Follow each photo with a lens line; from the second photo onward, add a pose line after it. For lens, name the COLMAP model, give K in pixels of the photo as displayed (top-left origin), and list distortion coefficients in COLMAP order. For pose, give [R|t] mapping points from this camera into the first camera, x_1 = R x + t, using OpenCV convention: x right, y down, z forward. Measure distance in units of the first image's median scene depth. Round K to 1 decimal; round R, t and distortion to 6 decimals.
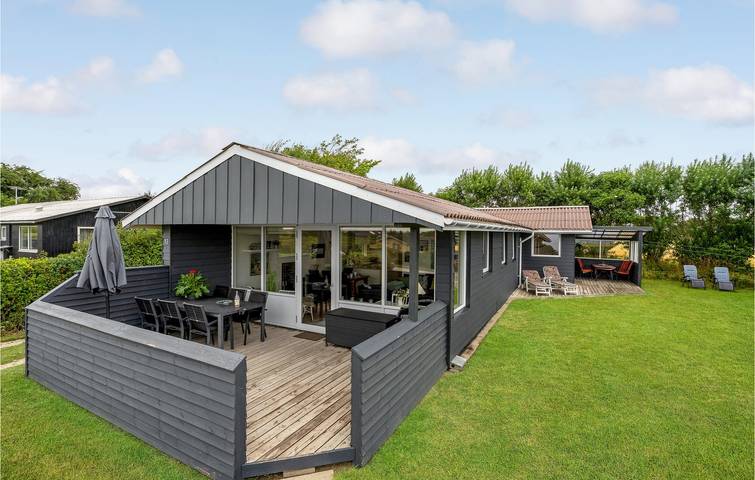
lens RADIAL K [[345.2, 0, 377.5], [0, 345.2, 240.0], [0, 0, 1]] dist [-0.016092, 0.000150]
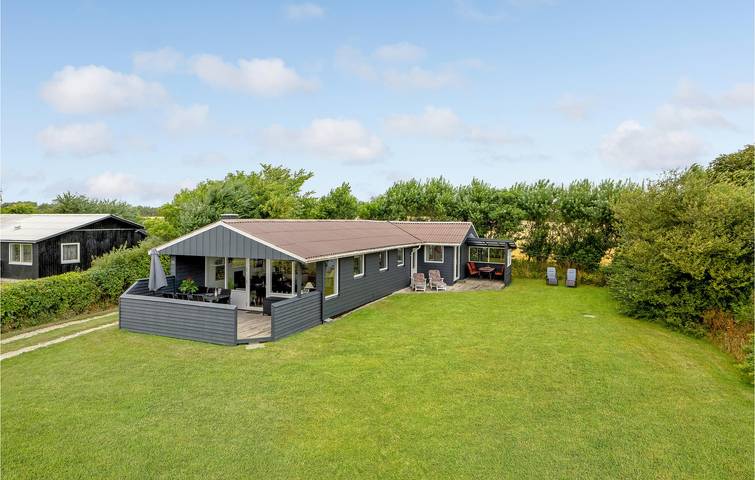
lens RADIAL K [[426.8, 0, 377.5], [0, 426.8, 240.0], [0, 0, 1]] dist [-0.003318, 0.000156]
pose [[0.993812, -0.003738, 0.111016, 0.181684], [0.001797, 0.999844, 0.017572, -0.131395], [-0.111064, -0.017264, 0.993663, -1.178978]]
